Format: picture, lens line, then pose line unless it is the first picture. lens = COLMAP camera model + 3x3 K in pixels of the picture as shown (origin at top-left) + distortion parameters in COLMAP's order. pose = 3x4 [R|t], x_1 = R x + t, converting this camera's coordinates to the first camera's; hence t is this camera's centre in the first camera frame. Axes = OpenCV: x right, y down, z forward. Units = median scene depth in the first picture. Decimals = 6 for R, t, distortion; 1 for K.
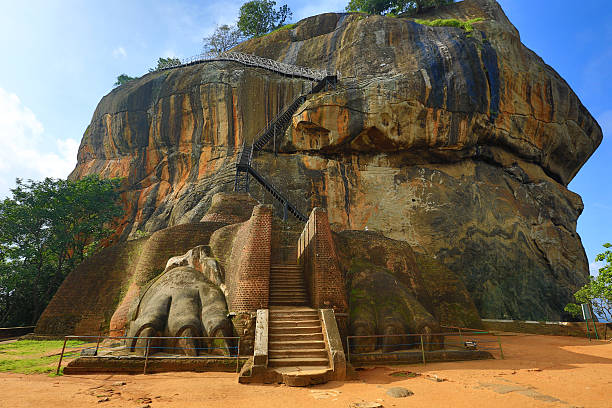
lens RADIAL K [[327.2, 0, 302.8], [0, 327.2, 204.0], [0, 0, 1]] dist [-0.064982, 0.038040]
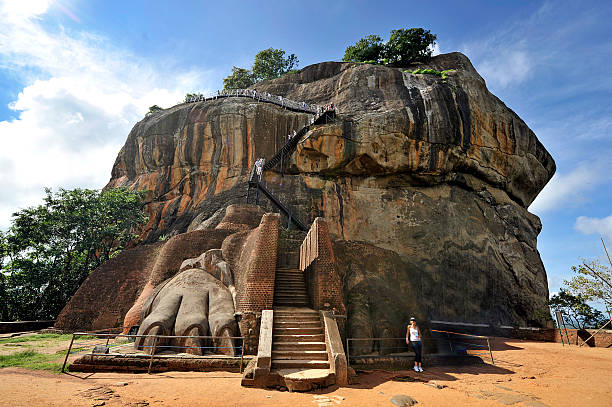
lens RADIAL K [[268.8, 0, 306.0], [0, 268.8, 203.5], [0, 0, 1]] dist [-0.012276, -0.000270]
pose [[0.999516, 0.028144, 0.013262, -0.006262], [-0.027289, 0.997780, -0.060753, 0.008633], [-0.014942, 0.060362, 0.998065, 0.032877]]
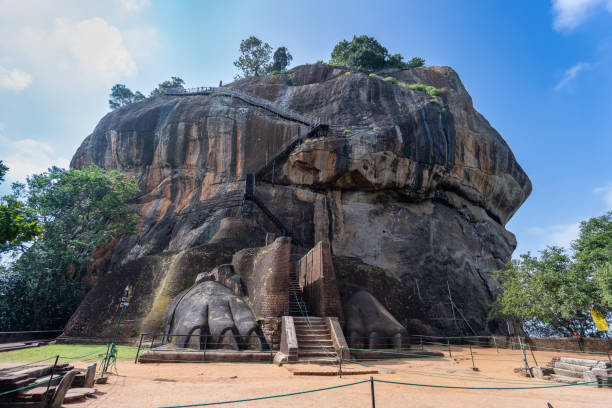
lens RADIAL K [[306.5, 0, 313.6], [0, 306.5, 199.8], [0, 0, 1]] dist [-0.002217, 0.000010]
pose [[0.989782, 0.075352, 0.121053, -0.068344], [-0.066582, 0.994963, -0.074936, -0.026411], [-0.126090, 0.066110, 0.989814, -0.113250]]
